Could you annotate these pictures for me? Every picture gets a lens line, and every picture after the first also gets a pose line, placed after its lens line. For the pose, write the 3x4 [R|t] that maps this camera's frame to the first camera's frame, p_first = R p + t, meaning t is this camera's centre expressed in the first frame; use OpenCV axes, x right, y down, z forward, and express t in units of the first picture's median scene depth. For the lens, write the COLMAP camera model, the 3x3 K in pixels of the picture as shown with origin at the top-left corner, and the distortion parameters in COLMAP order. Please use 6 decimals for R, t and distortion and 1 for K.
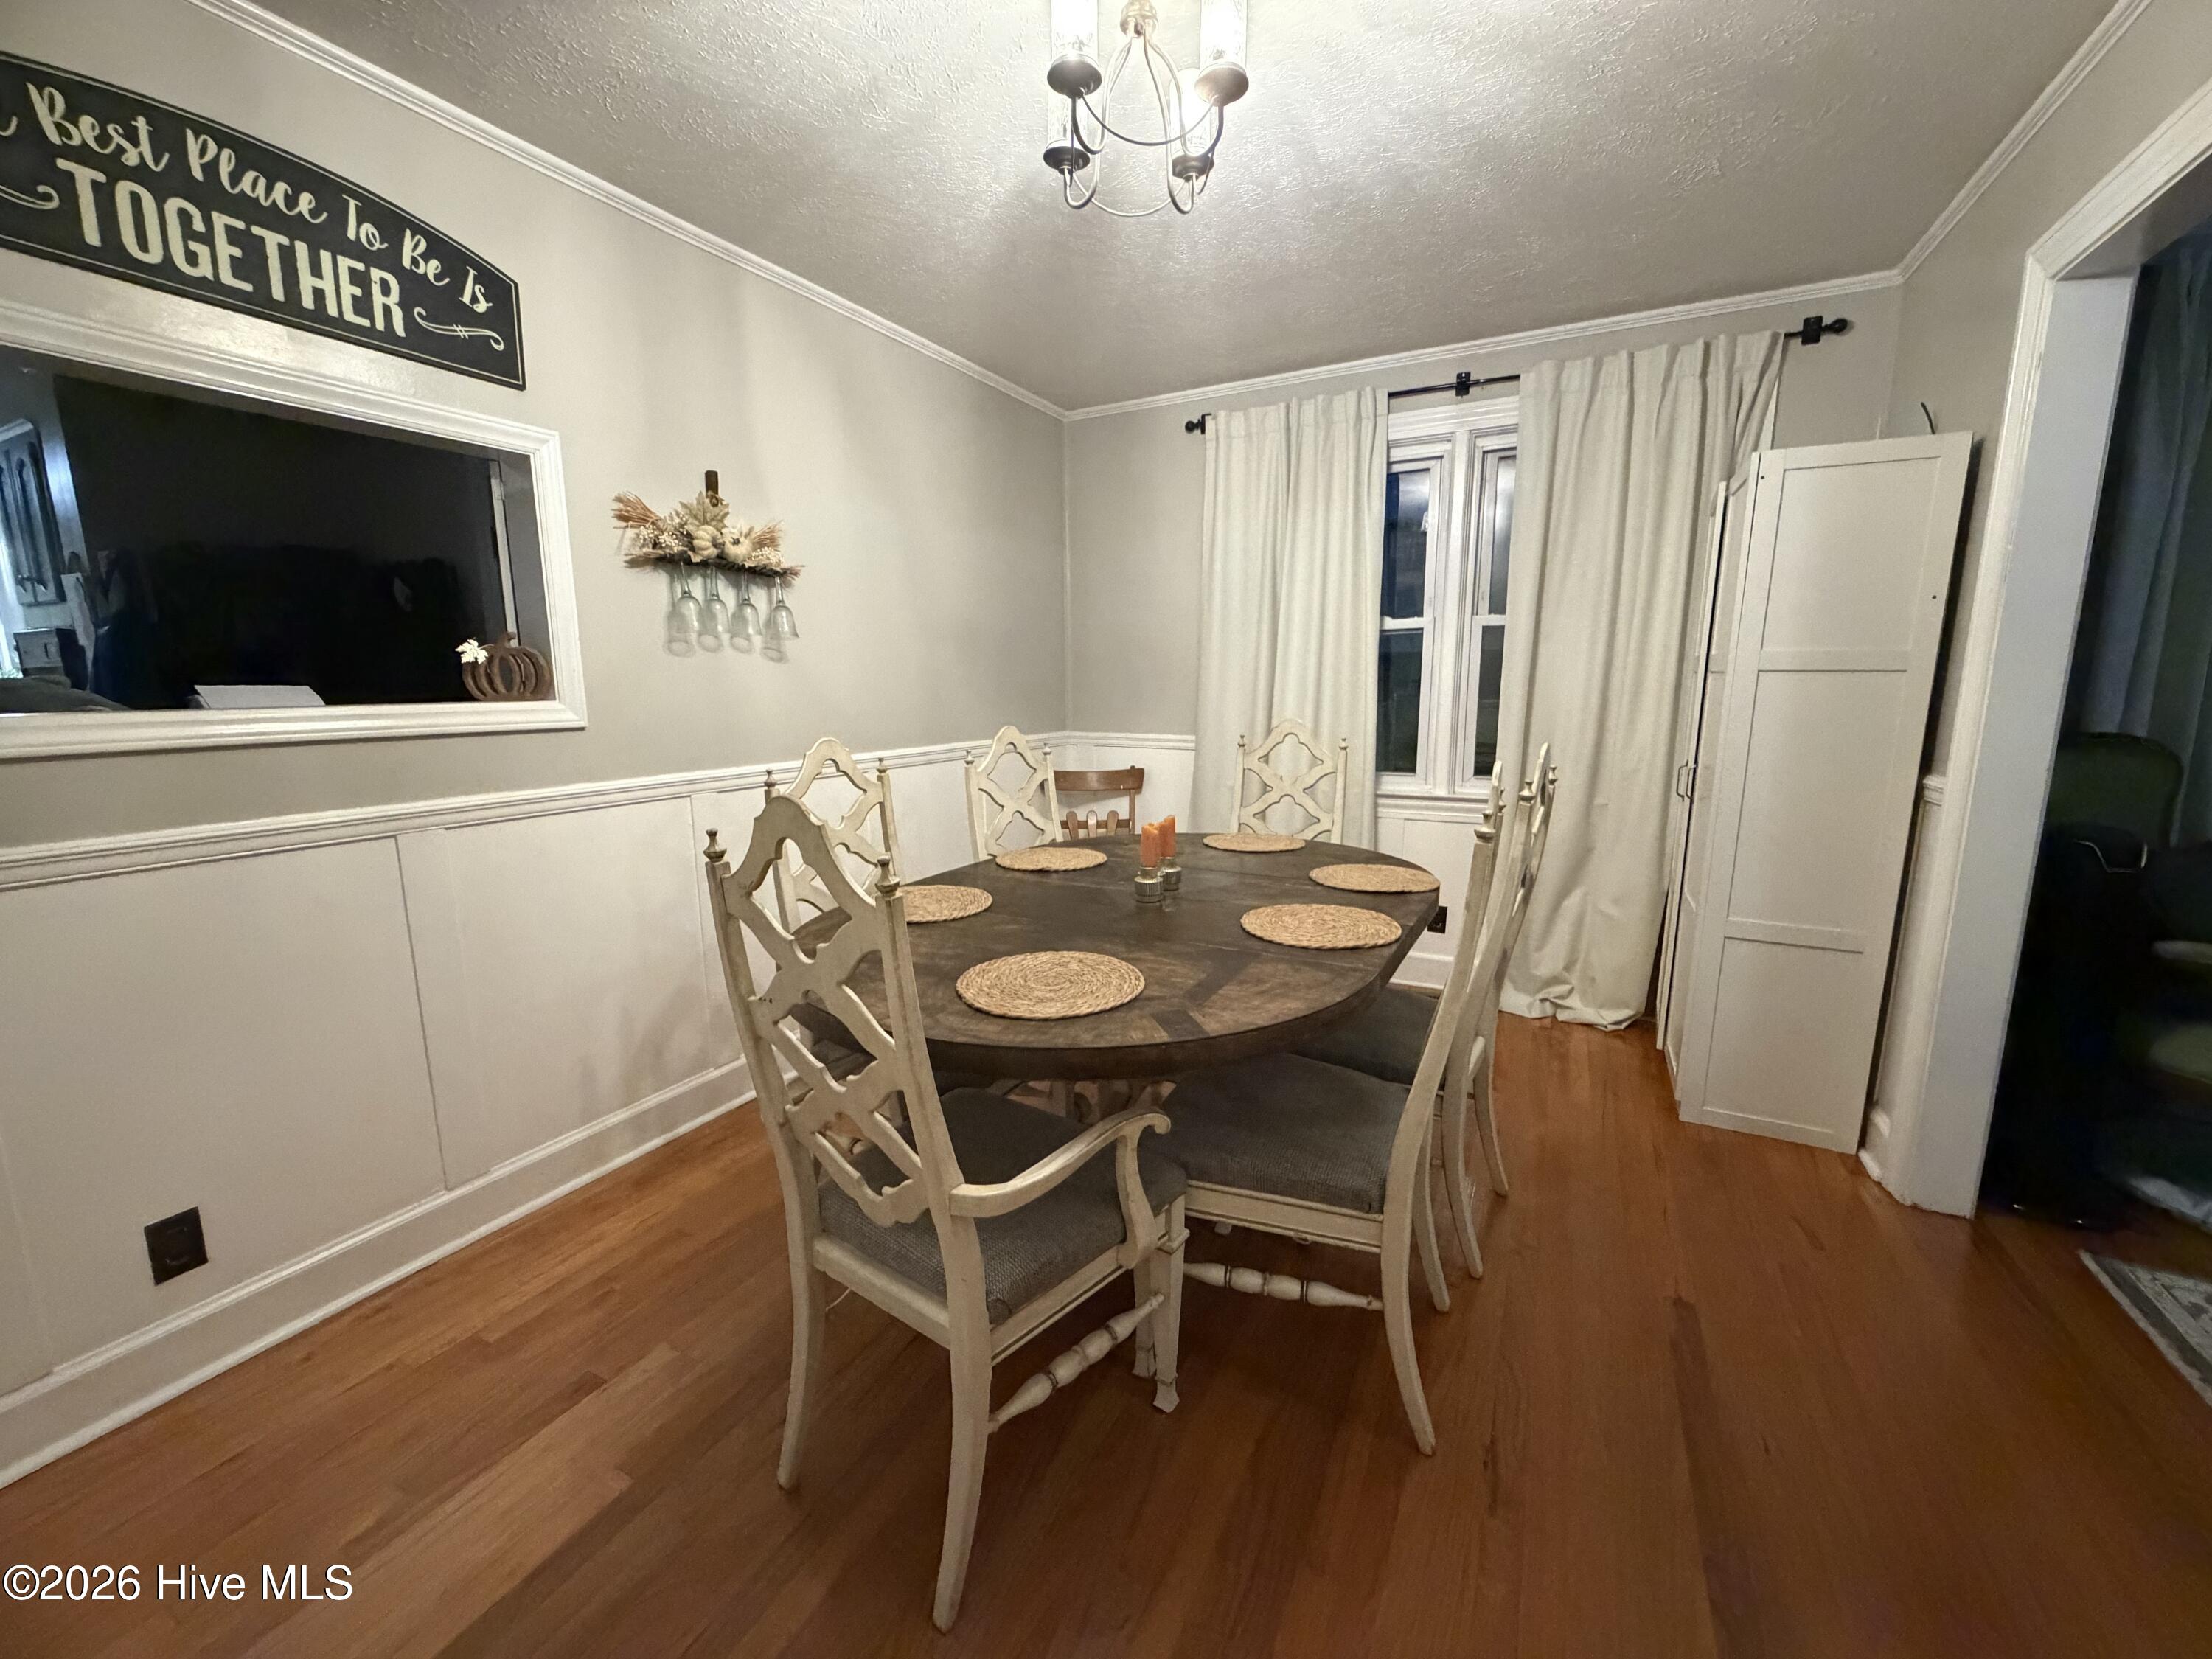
lens RADIAL K [[903.2, 0, 1080.4], [0, 903.2, 834.3], [0, 0, 1]] dist [-0.002434, 0.000572]
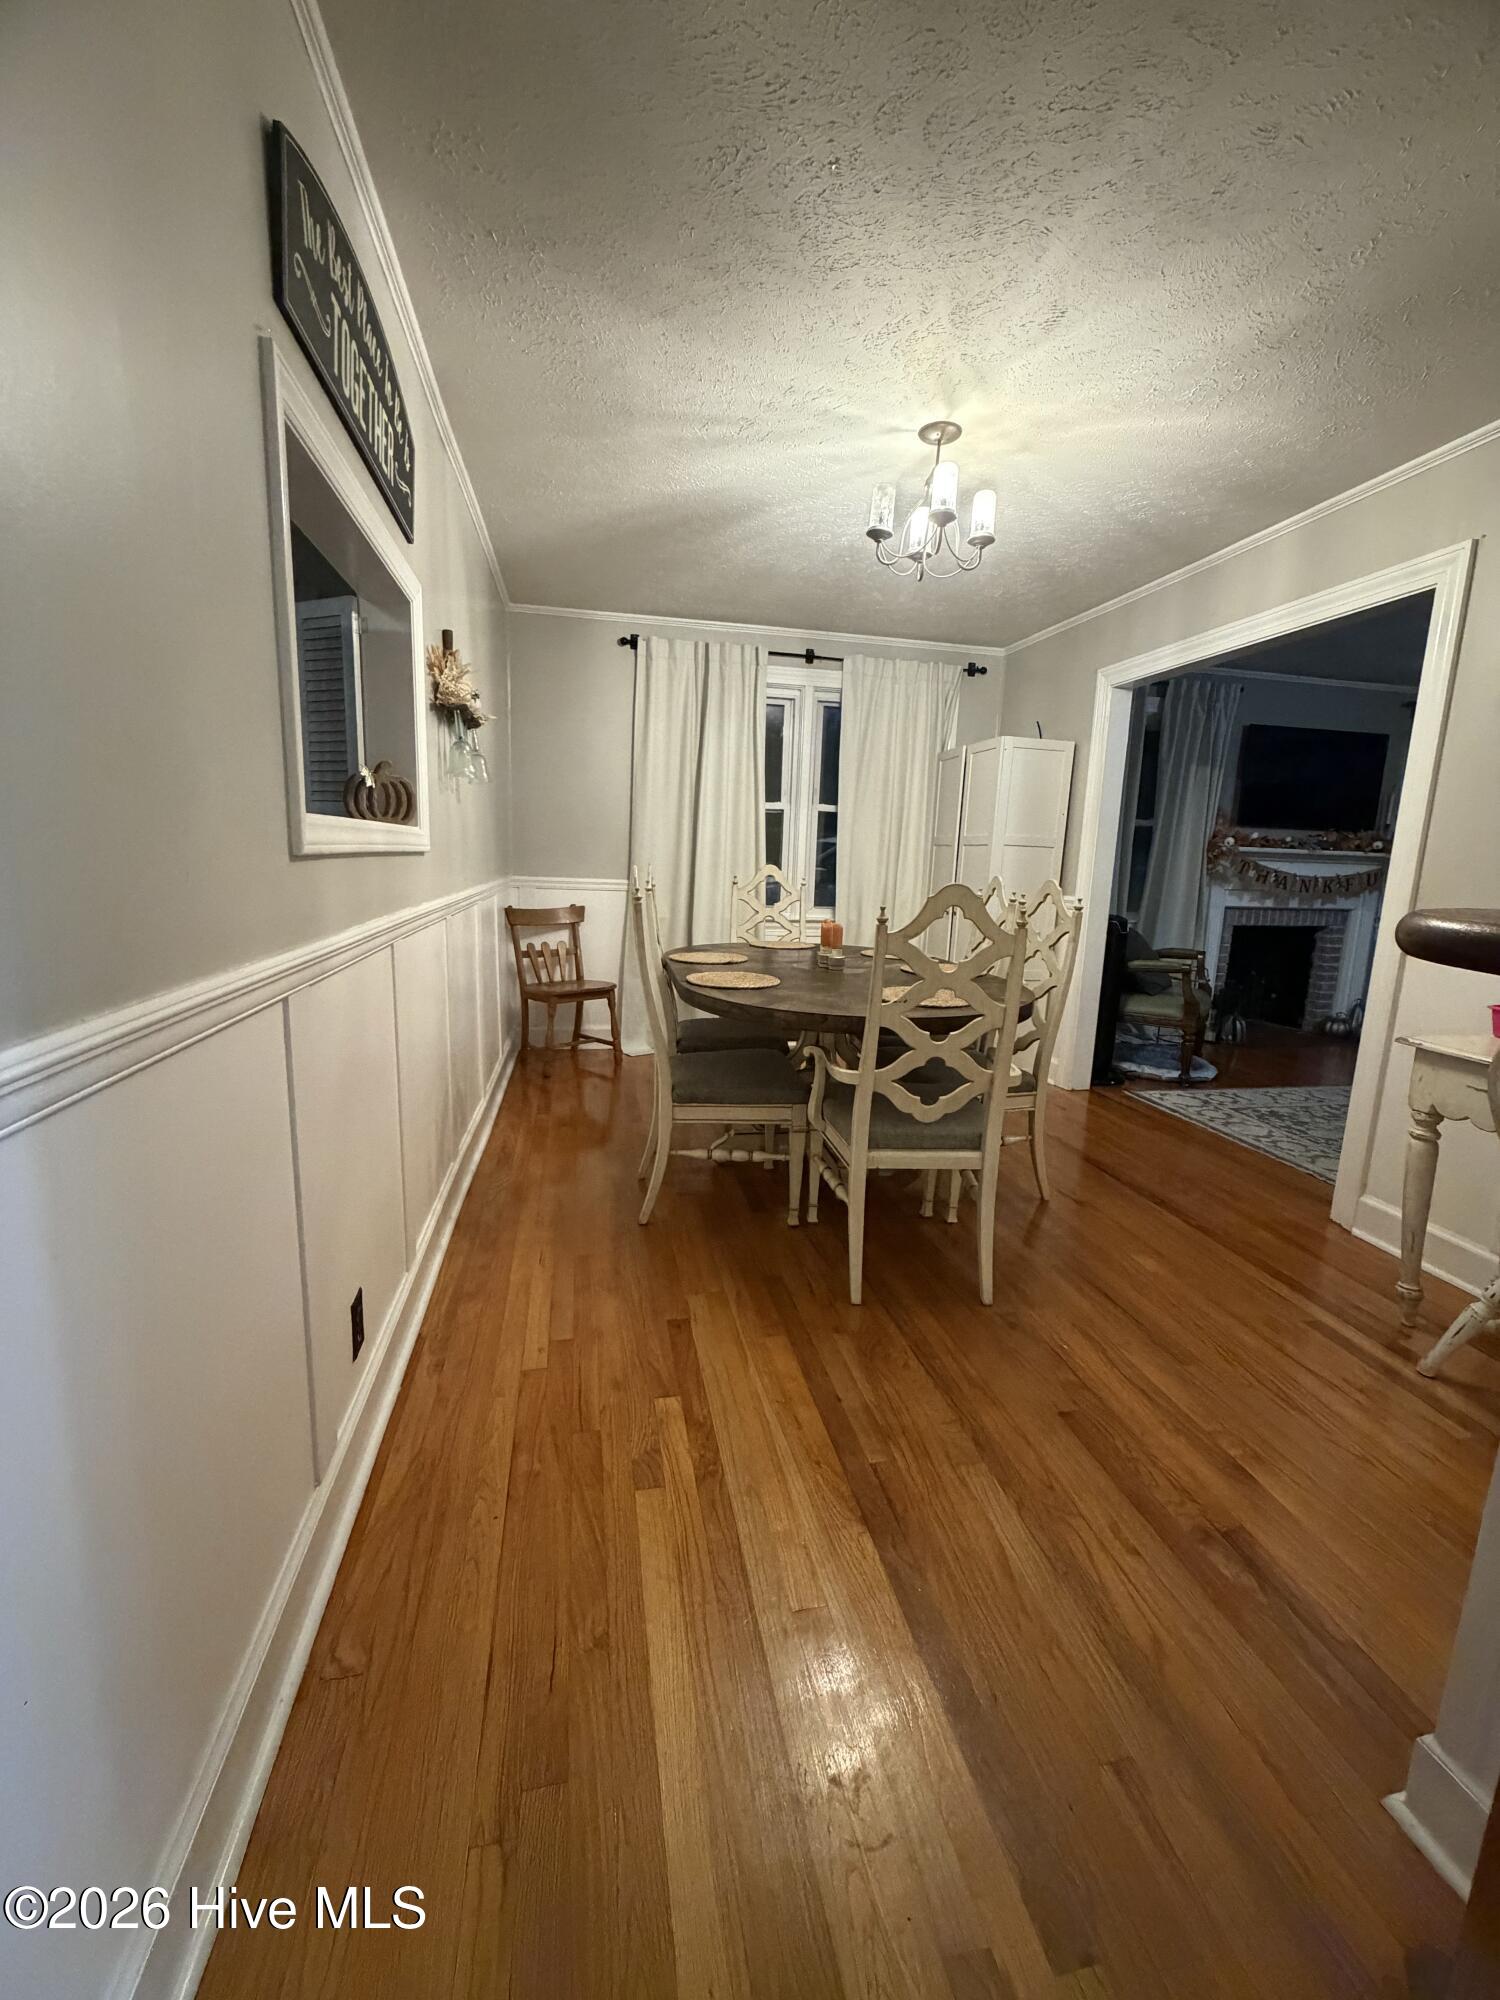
lens RADIAL K [[816.6, 0, 768.5], [0, 816.6, 999.4], [0, 0, 1]] dist [-0.002434, 0.000572]
pose [[0.752437, -0.082854, 0.653432, -0.611329], [0.073537, 0.996422, 0.041665, 0.034982], [-0.654546, 0.016701, 0.755837, -0.023132]]
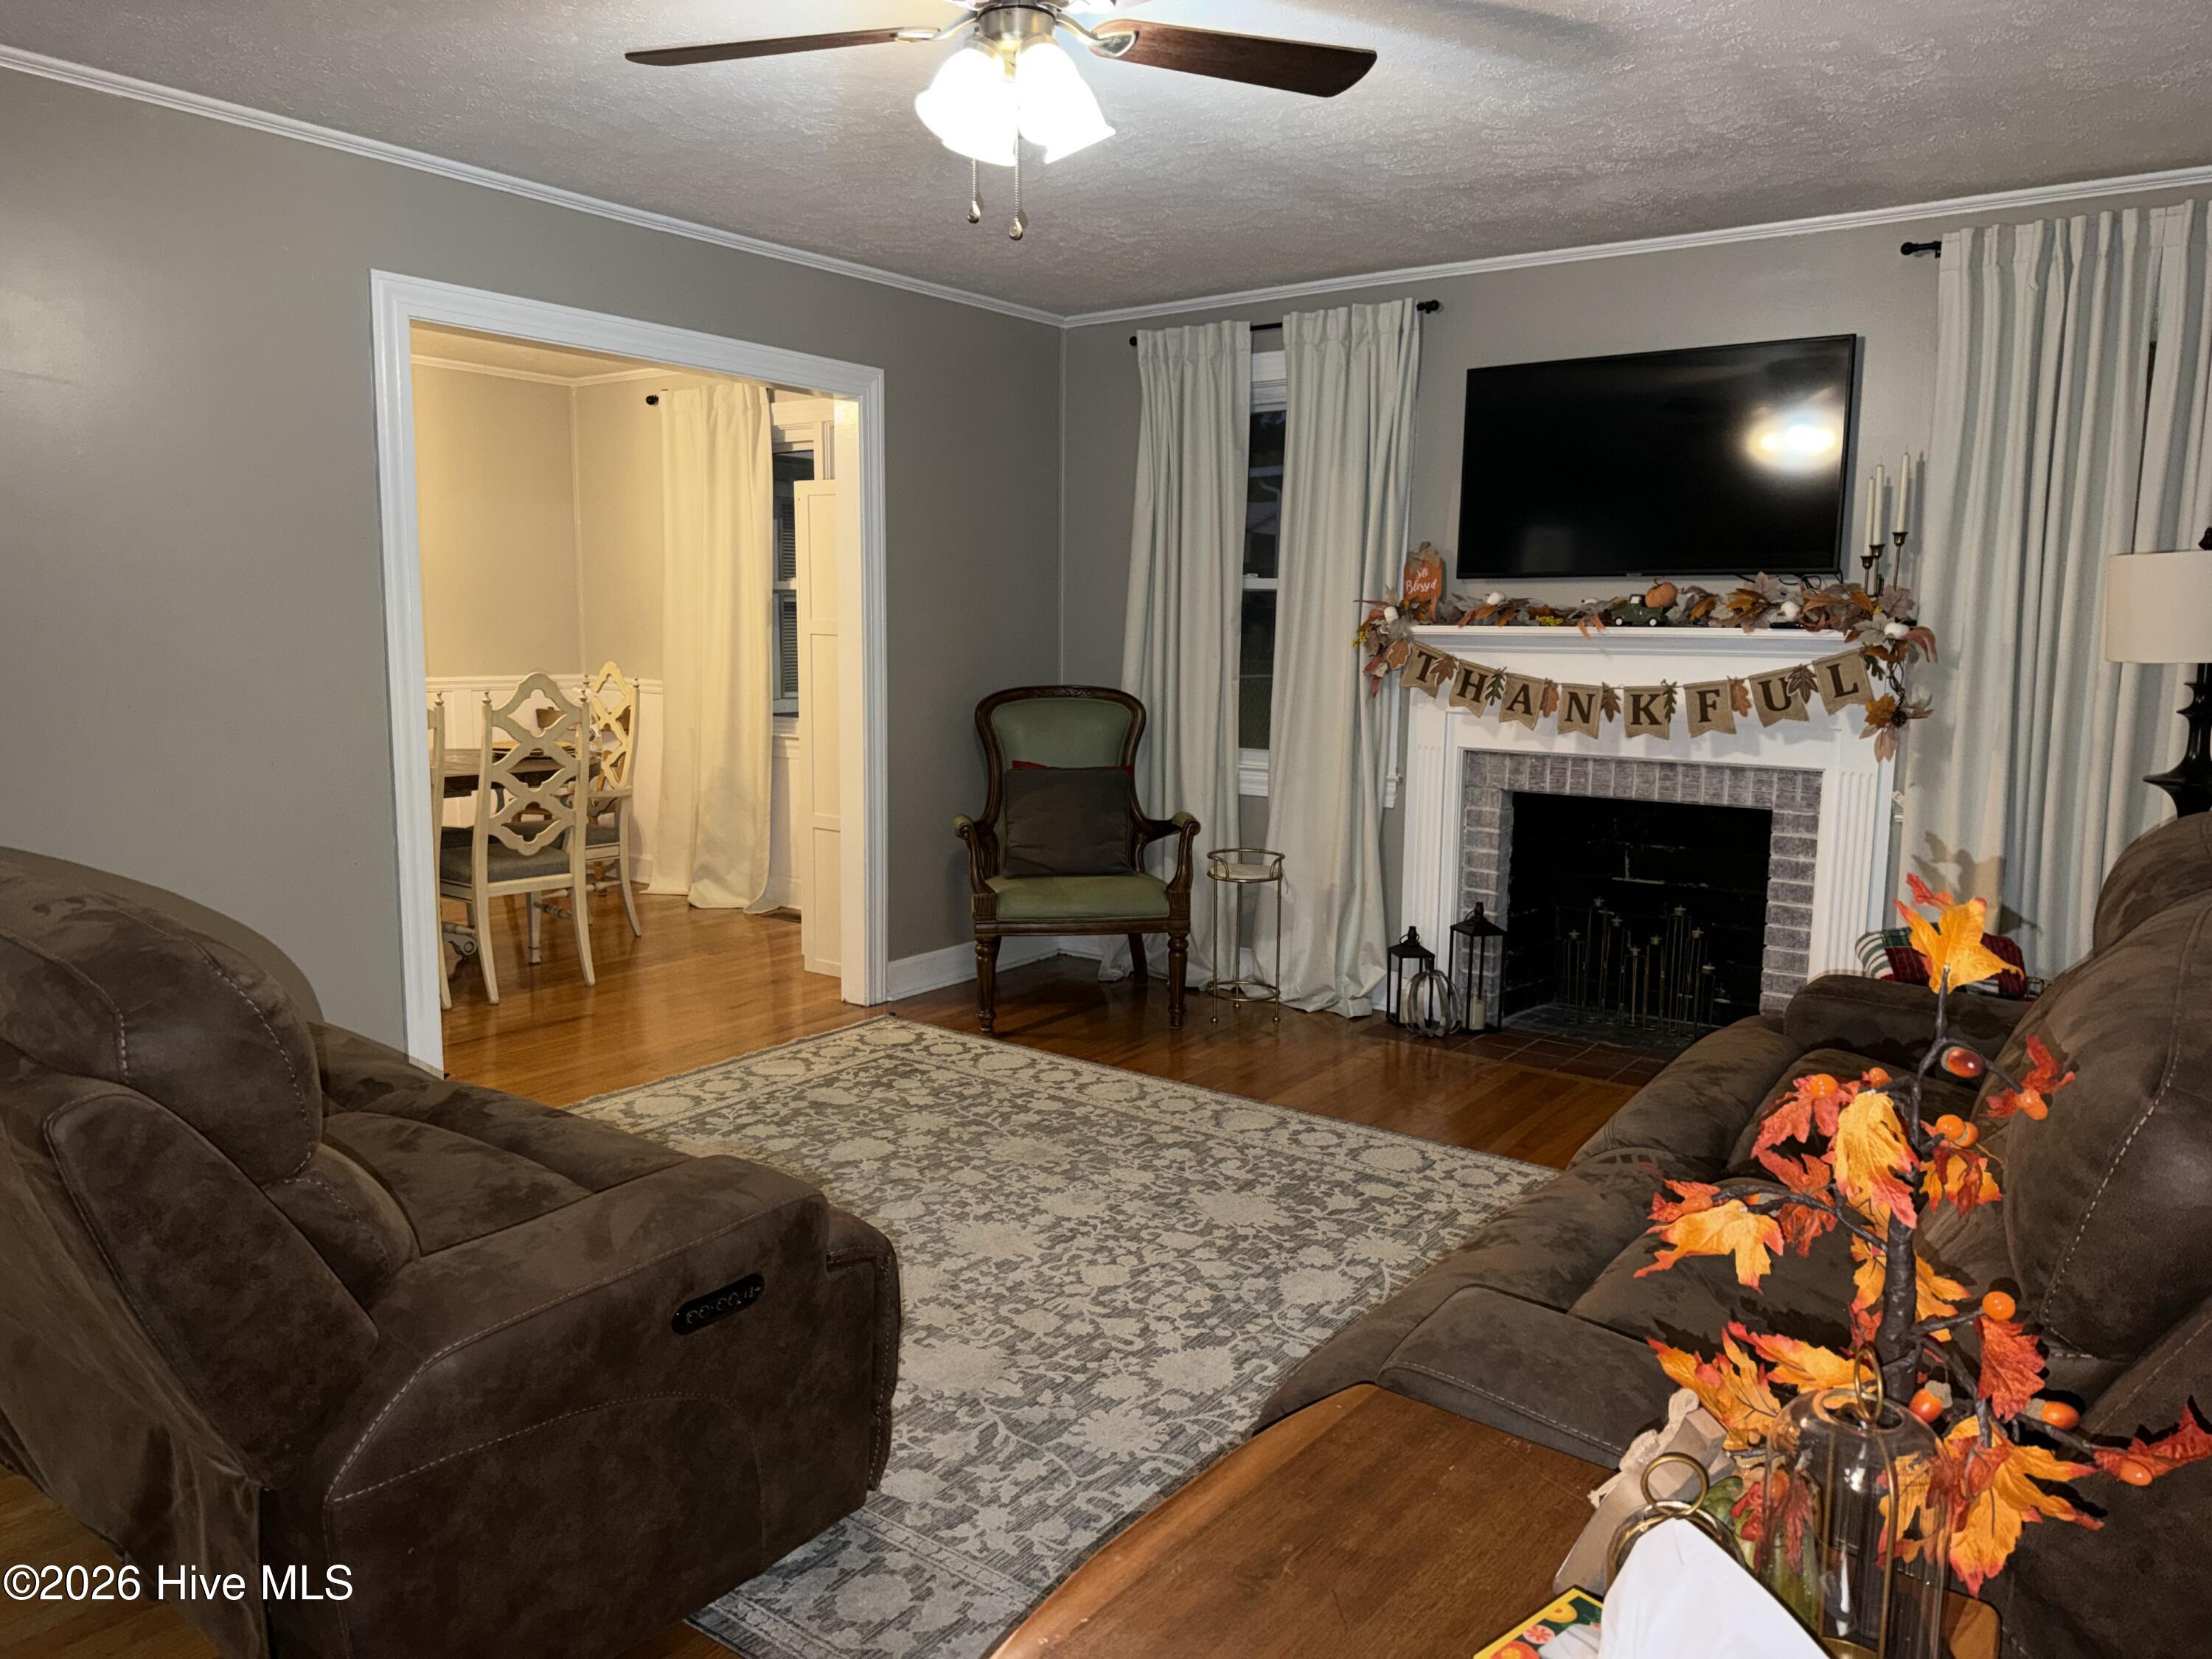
lens RADIAL K [[1585.9, 0, 1083.4], [0, 1585.9, 870.0], [0, 0, 1]] dist [-0.008986, 0.010874]
pose [[0.991076, 0.050689, -0.123284, 1.043683], [-0.055146, 0.997933, -0.033008, 0.173444], [0.121356, 0.039512, 0.991822, -0.939955]]
